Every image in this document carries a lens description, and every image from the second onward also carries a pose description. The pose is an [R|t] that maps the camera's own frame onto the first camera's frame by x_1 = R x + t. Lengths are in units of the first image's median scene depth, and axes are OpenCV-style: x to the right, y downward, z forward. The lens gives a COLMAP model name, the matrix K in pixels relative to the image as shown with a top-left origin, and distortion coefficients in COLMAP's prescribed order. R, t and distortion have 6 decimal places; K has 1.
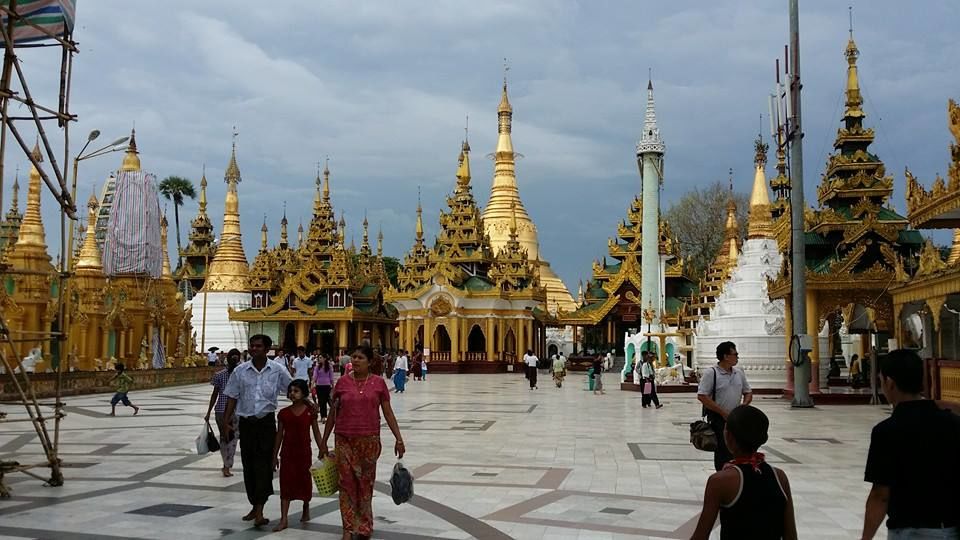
lens RADIAL K [[857.6, 0, 480.0], [0, 857.6, 270.0], [0, 0, 1]] dist [0.069256, -0.137802]
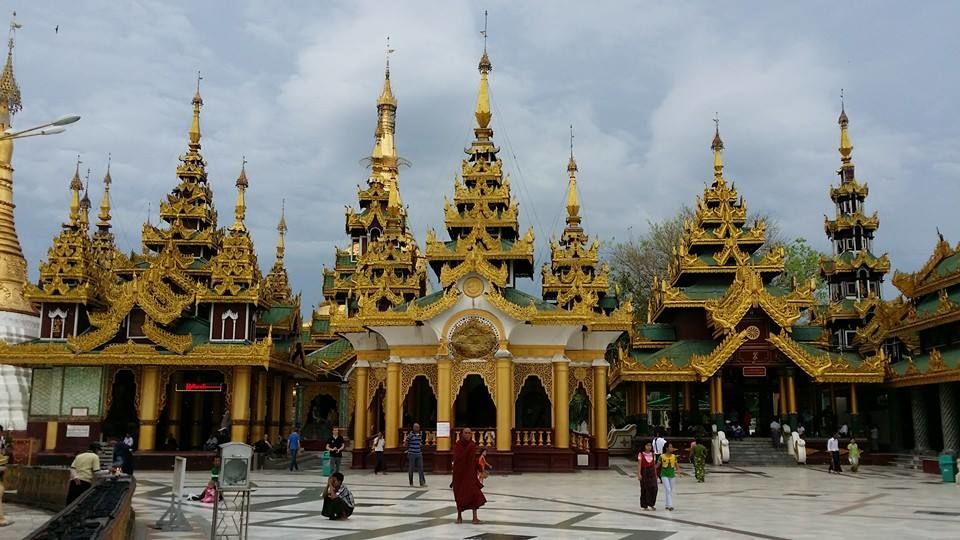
lens RADIAL K [[857.6, 0, 480.0], [0, 857.6, 270.0], [0, 0, 1]] dist [0.069256, -0.137802]
pose [[0.957371, 0.052524, 0.284047, -0.170728], [-0.027810, 0.995522, -0.090350, 0.043509], [-0.287521, 0.078599, 0.954544, 0.463611]]
